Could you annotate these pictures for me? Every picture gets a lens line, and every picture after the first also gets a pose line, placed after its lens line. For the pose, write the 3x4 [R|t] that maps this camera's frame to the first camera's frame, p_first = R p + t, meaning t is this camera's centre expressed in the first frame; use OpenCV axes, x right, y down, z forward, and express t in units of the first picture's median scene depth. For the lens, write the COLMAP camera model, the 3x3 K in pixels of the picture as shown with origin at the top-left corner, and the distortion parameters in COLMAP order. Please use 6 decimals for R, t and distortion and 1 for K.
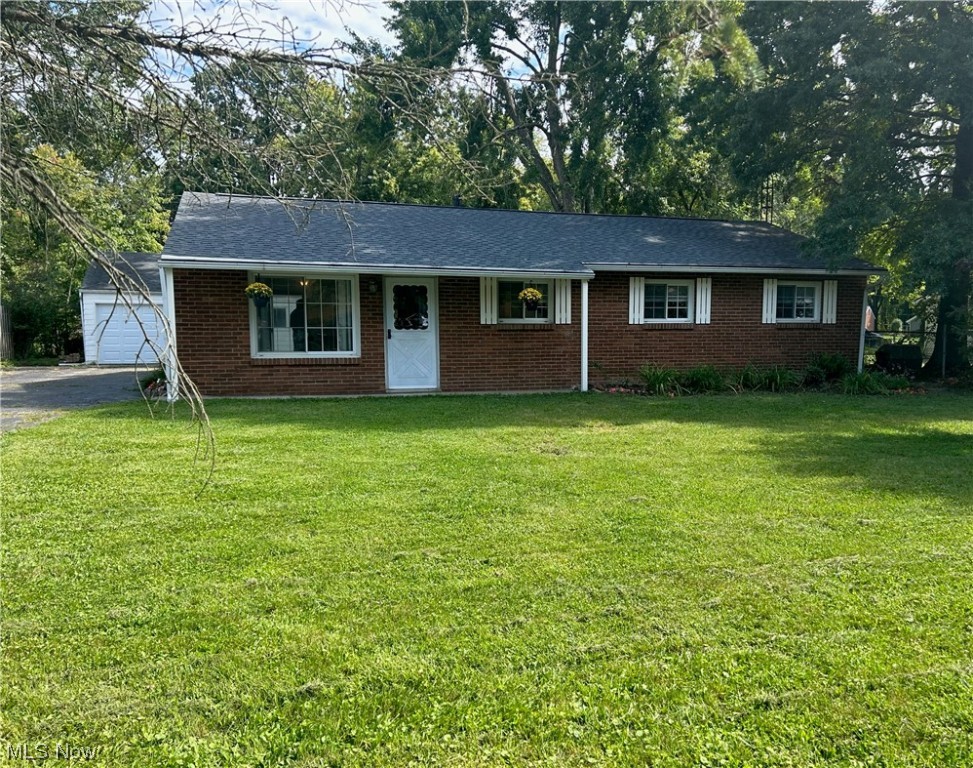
lens RADIAL K [[812.2, 0, 486.3], [0, 812.2, 391.2], [0, 0, 1]] dist [0.105708, -0.007776]
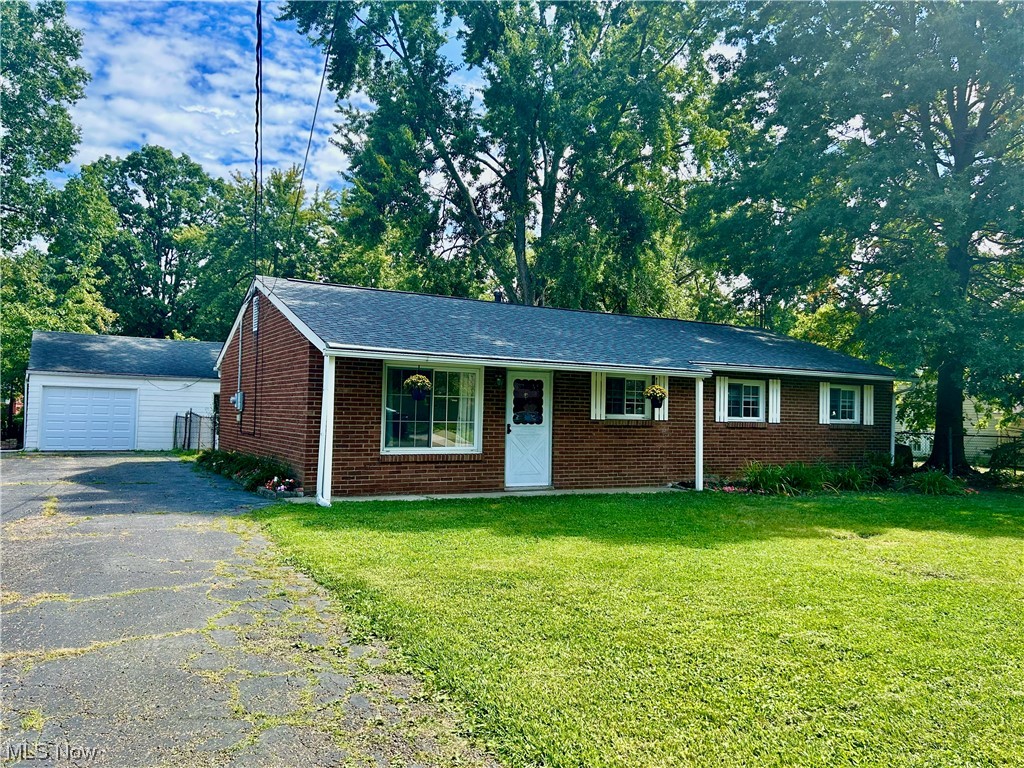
lens RADIAL K [[766.6, 0, 512.1], [0, 766.6, 385.6], [0, 0, 1]] dist [0.024096, -0.018042]
pose [[0.982447, 0.025440, 0.184799, -0.274839], [-0.004108, 0.993367, -0.114914, -0.016648], [-0.186497, 0.112138, 0.976035, 0.109784]]
